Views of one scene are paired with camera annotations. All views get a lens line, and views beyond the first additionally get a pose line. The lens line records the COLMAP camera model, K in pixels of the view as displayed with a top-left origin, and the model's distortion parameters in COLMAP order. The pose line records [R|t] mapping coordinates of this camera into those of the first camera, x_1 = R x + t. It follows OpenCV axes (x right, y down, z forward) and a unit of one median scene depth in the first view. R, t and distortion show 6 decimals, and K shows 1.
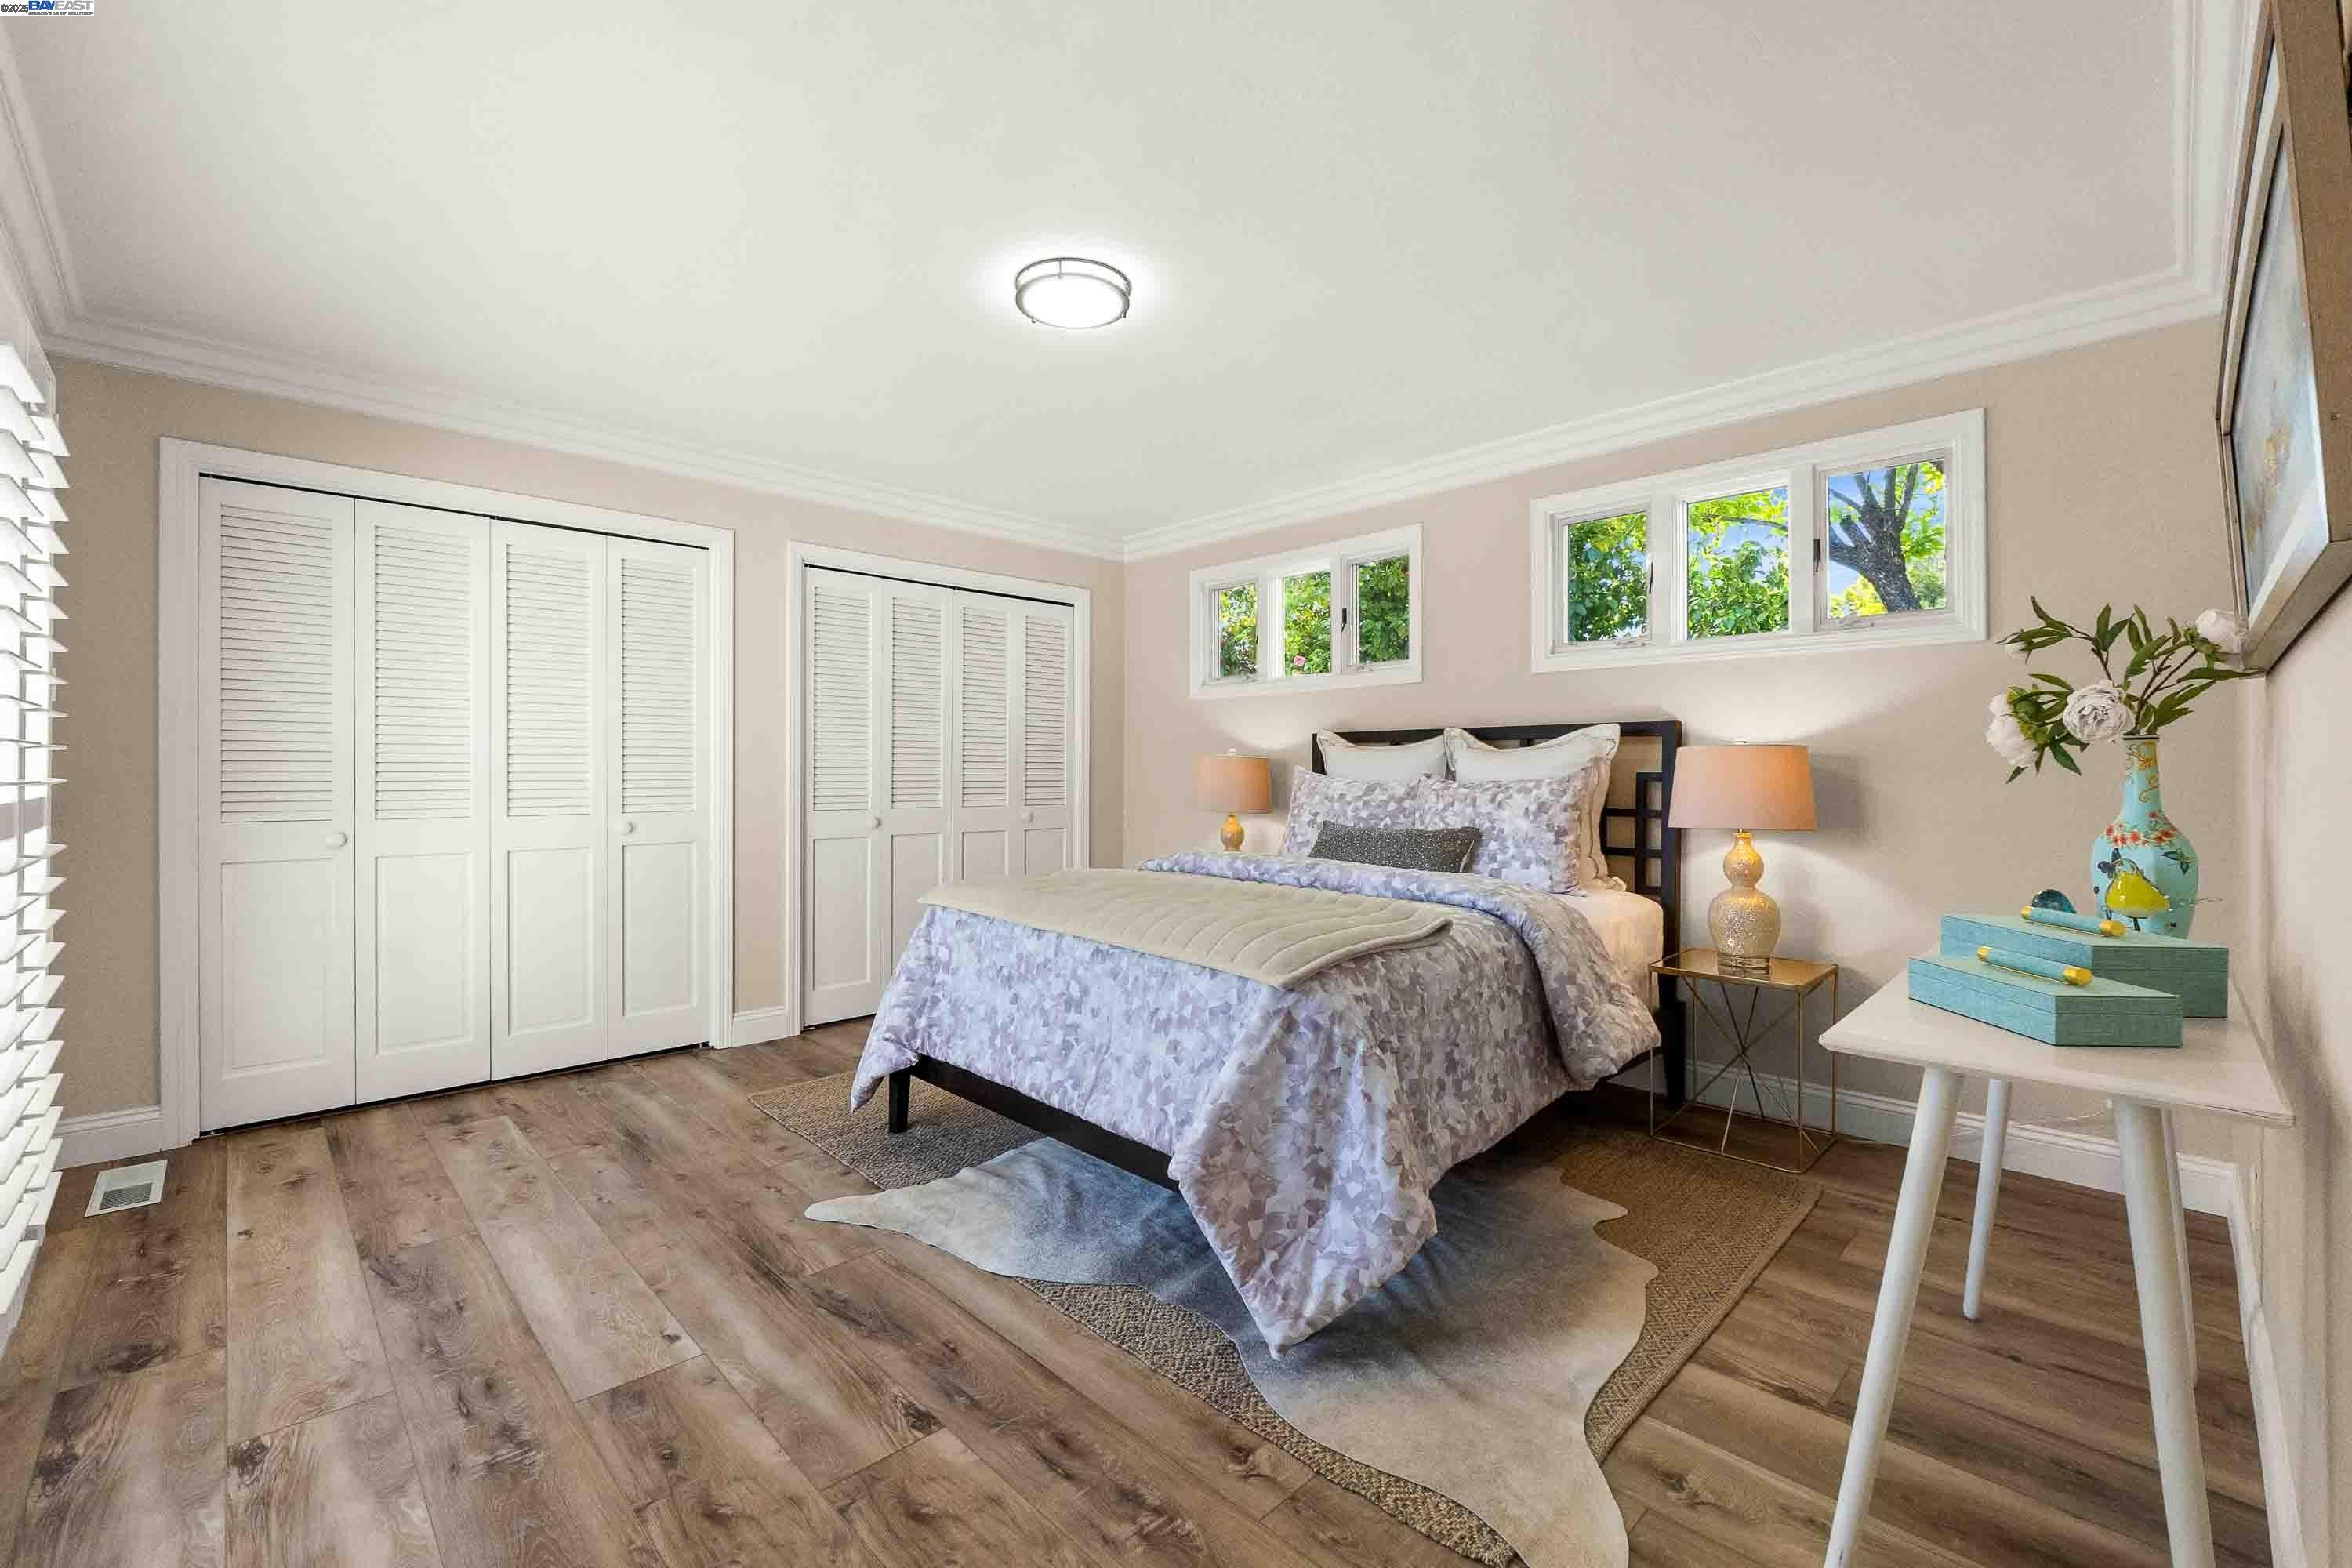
lens RADIAL K [[983.5, 0, 1177.3], [0, 983.5, 778.3], [0, 0, 1]] dist [-0.009815, 0.000926]
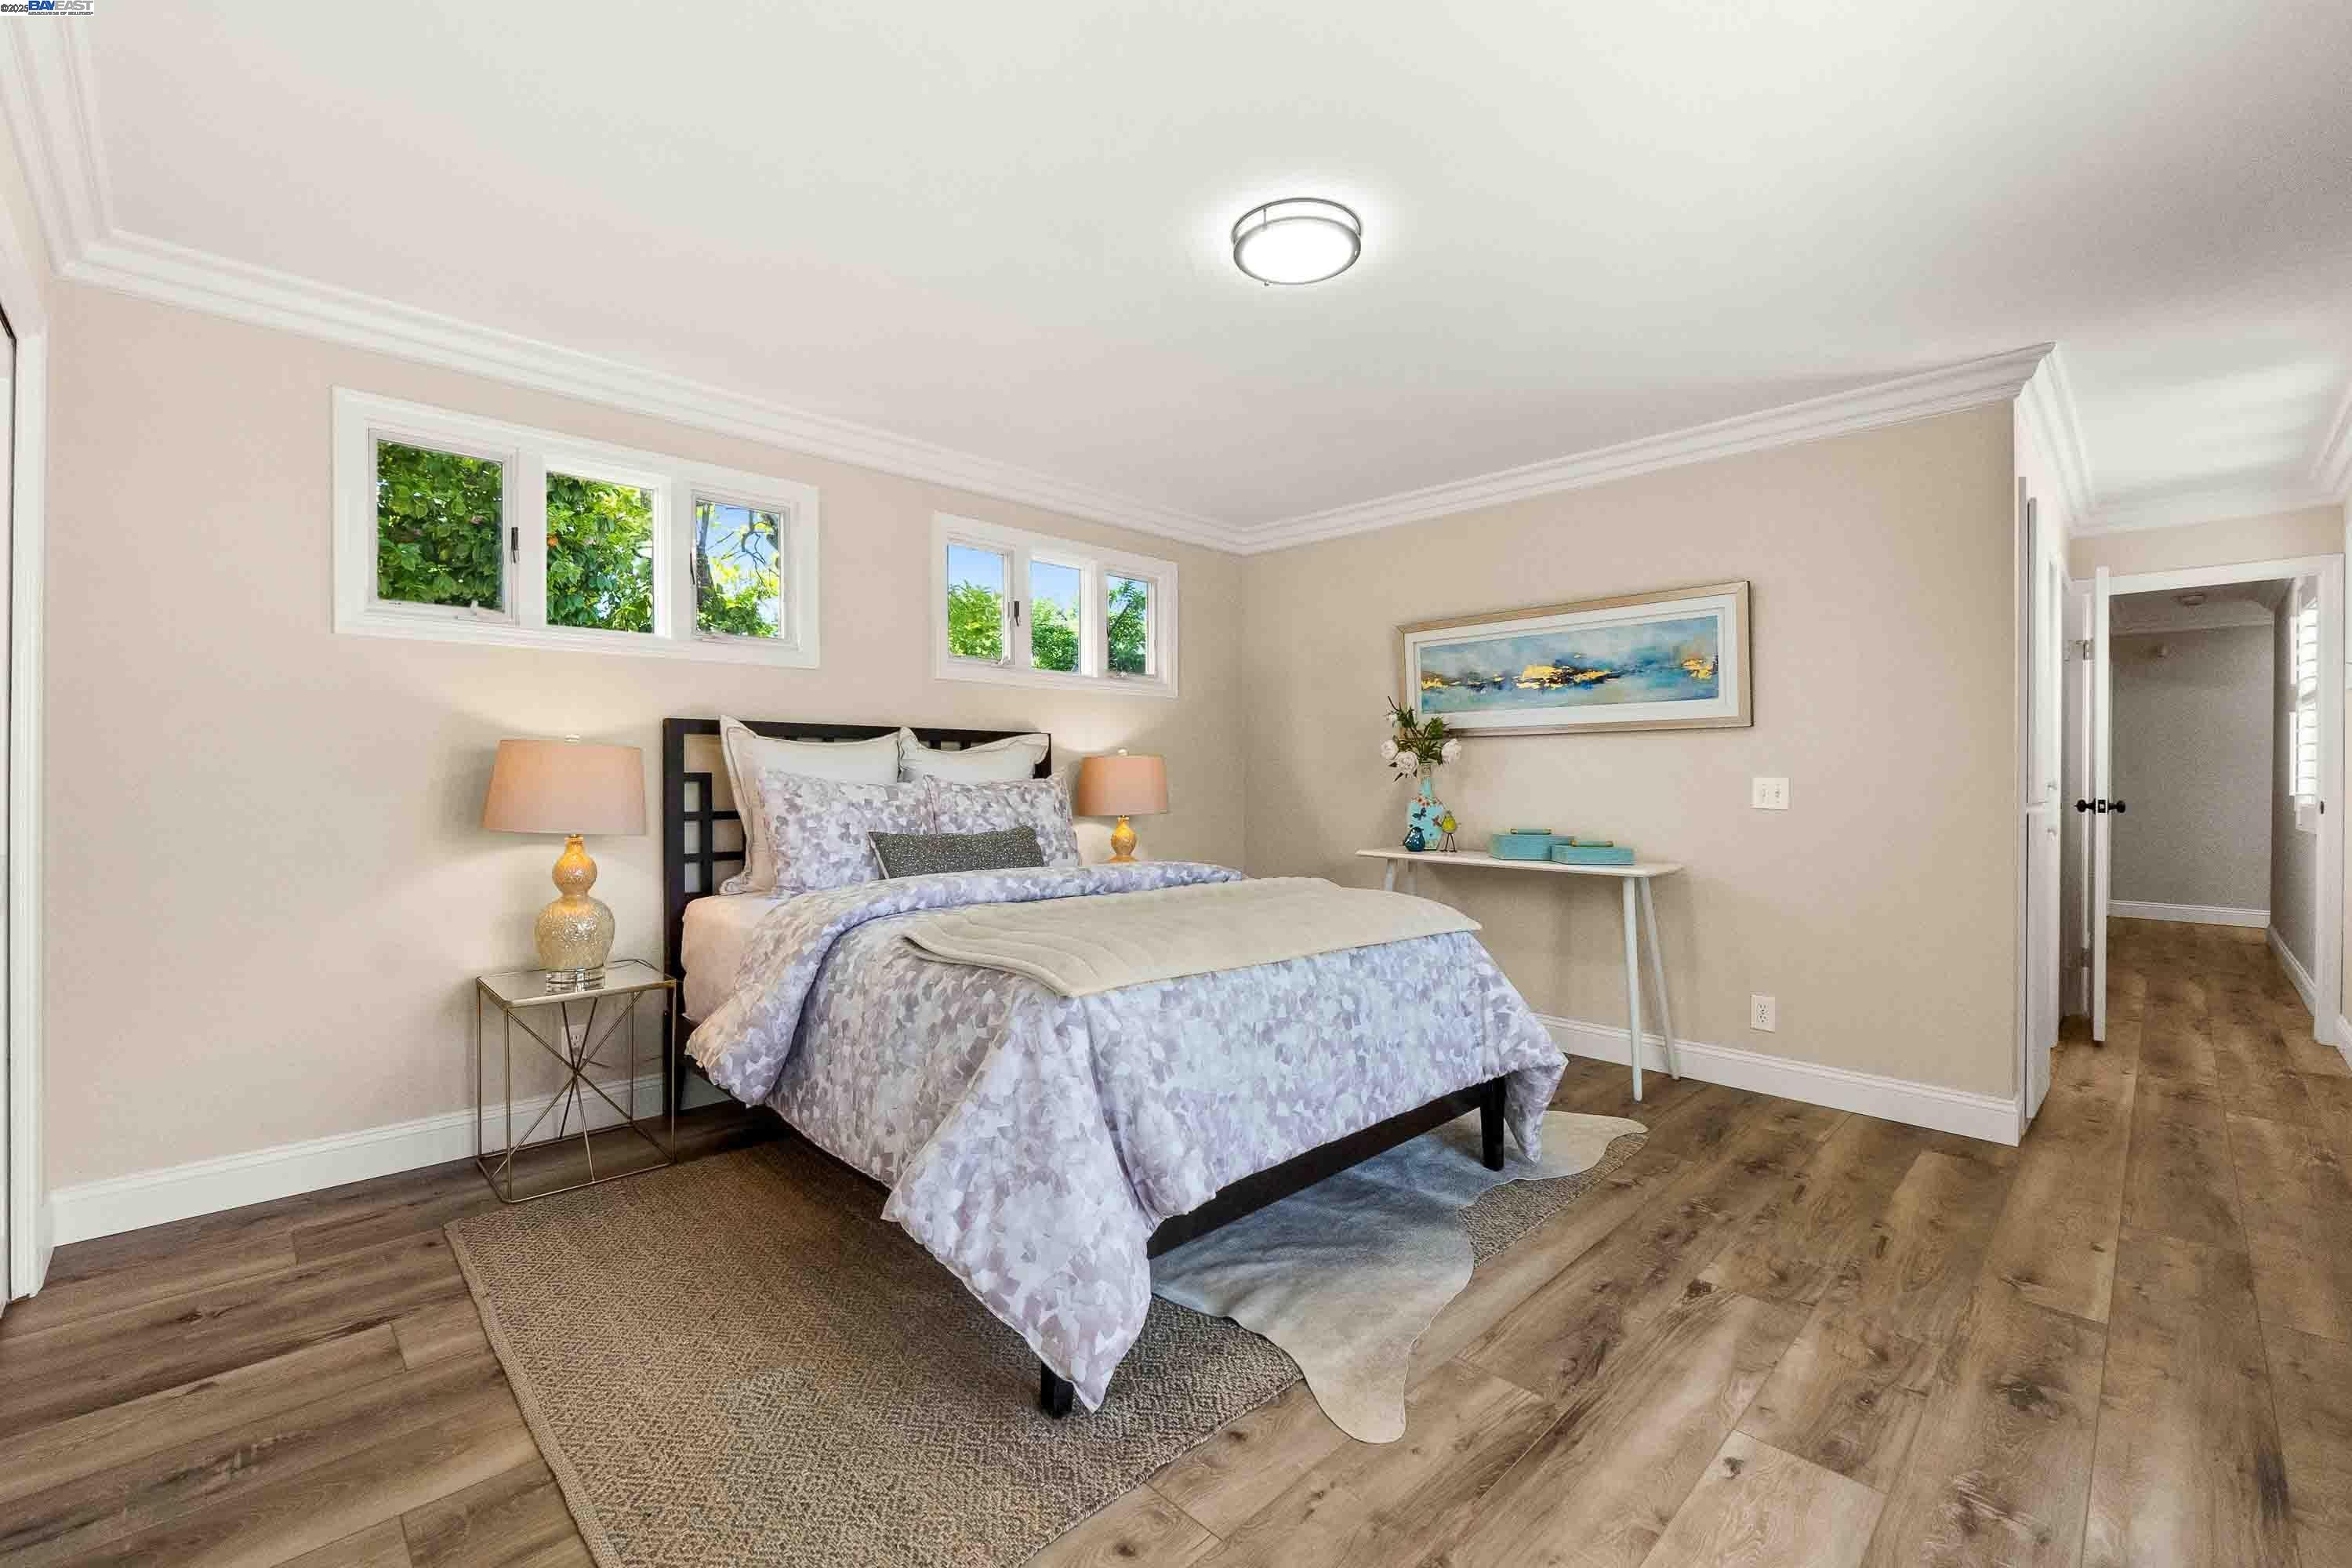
lens RADIAL K [[983.5, 0, 1177.6], [0, 983.5, 779.8], [0, 0, 1]] dist [-0.009815, 0.000926]
pose [[-0.005899, -0.005483, 0.999968, -1.061171], [-0.001331, 0.999984, 0.005476, -0.008880], [-0.999982, -0.001298, -0.005906, 1.171777]]
